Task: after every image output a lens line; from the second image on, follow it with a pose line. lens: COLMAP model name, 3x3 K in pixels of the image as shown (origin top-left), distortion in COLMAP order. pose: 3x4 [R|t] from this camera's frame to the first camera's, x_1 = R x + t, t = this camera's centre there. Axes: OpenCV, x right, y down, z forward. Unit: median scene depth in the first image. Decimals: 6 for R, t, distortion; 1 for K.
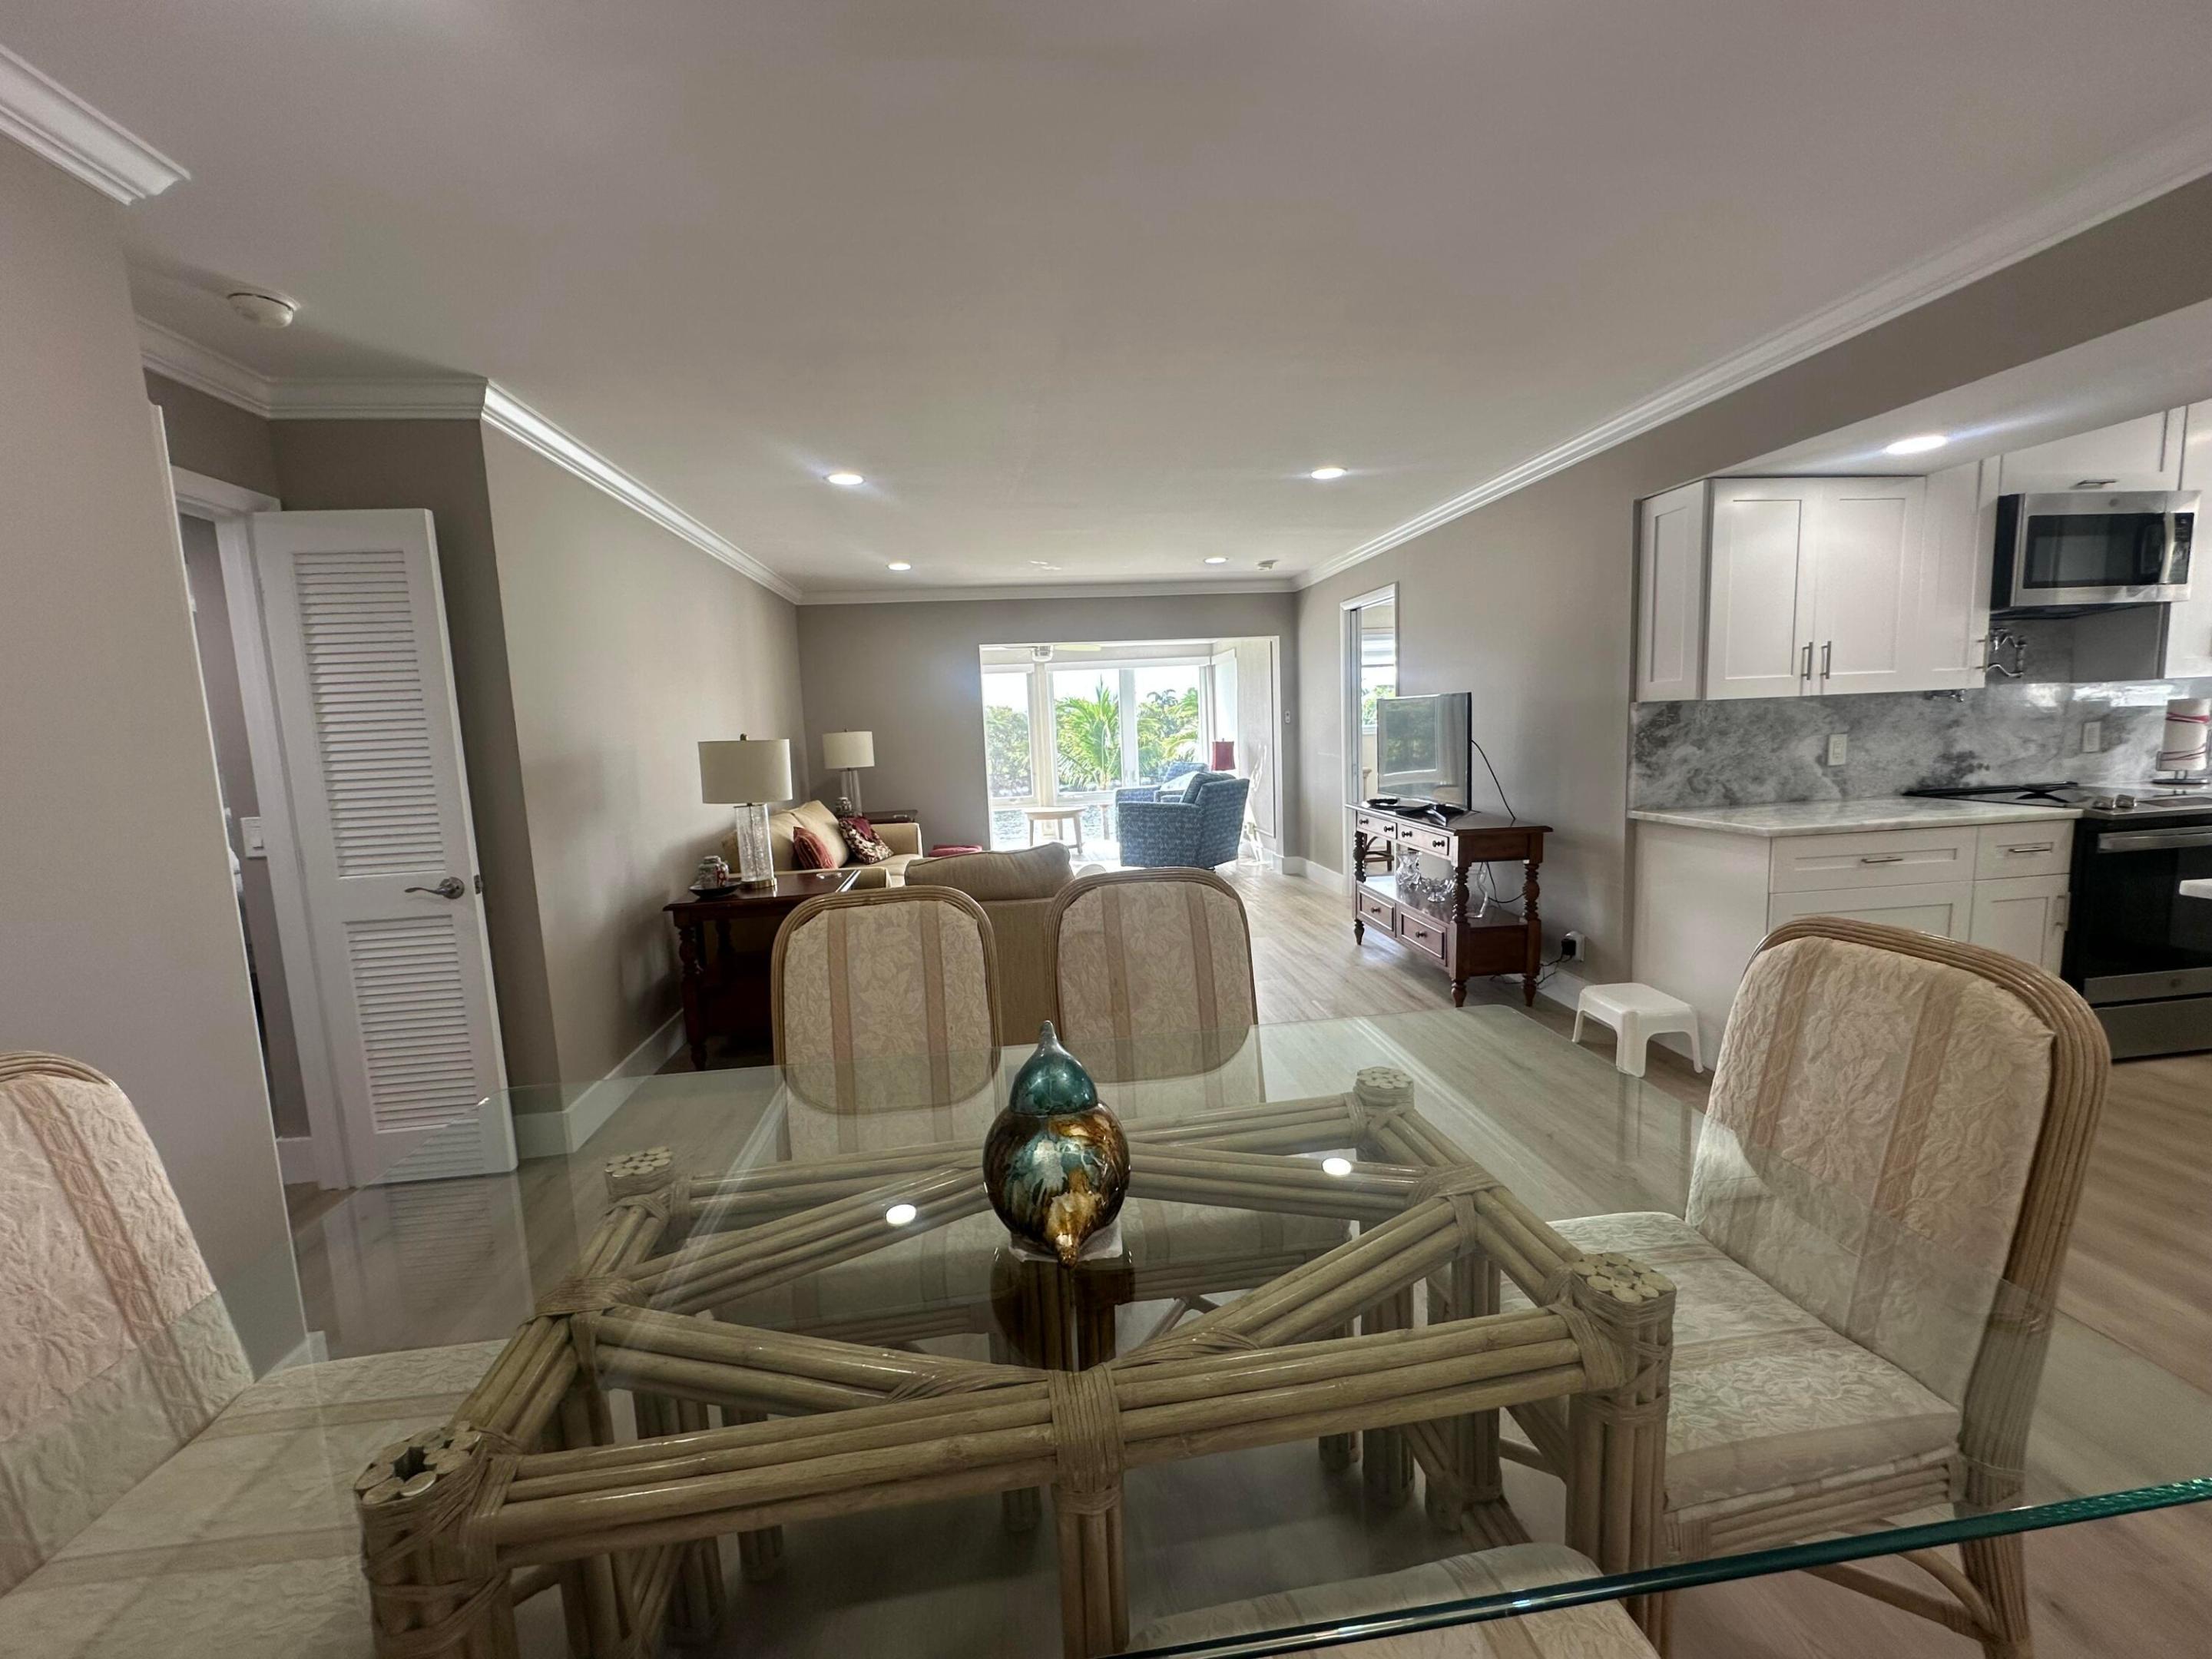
lens RADIAL K [[879.9, 0, 1106.0], [0, 879.9, 829.5], [0, 0, 1]] dist [-0.002015, -0.000260]
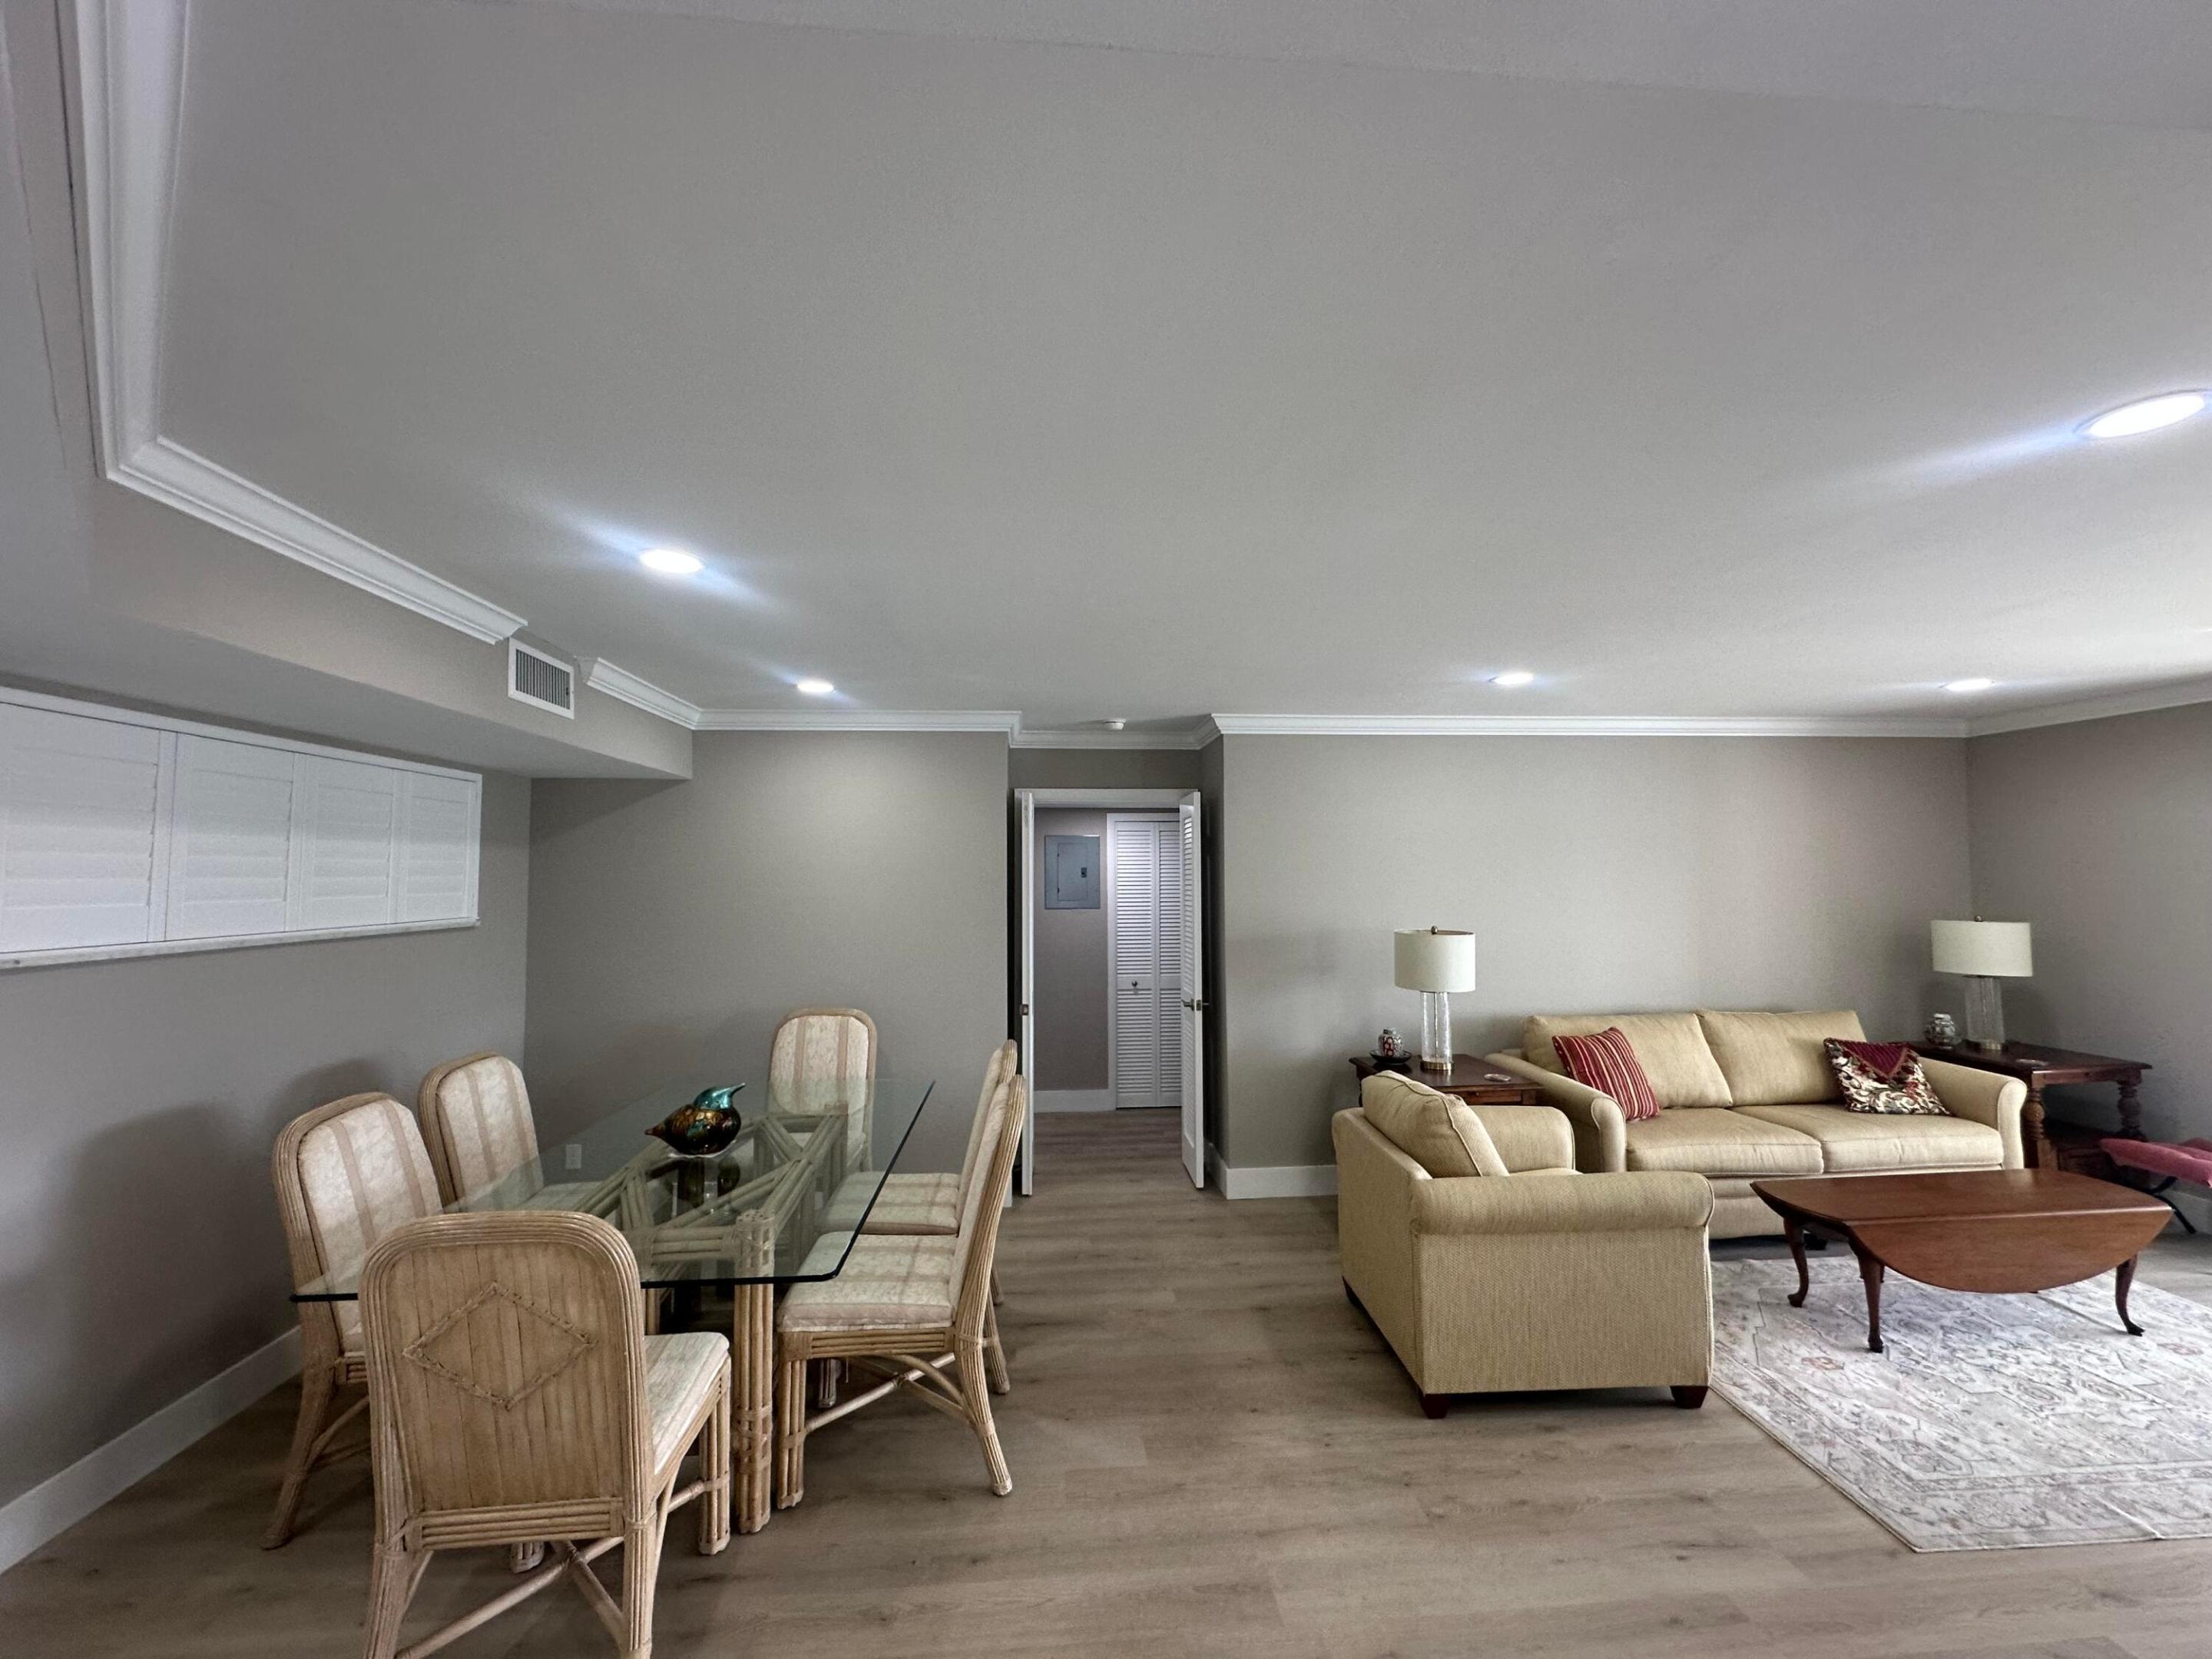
lens RADIAL K [[879.9, 0, 1106.0], [0, 879.9, 829.5], [0, 0, 1]] dist [-0.002015, -0.000260]
pose [[-0.038982, -0.008812, -0.999201, 1.008030], [-0.114222, 0.993446, -0.004305, -0.248179], [0.992690, 0.113963, -0.039733, 0.856727]]
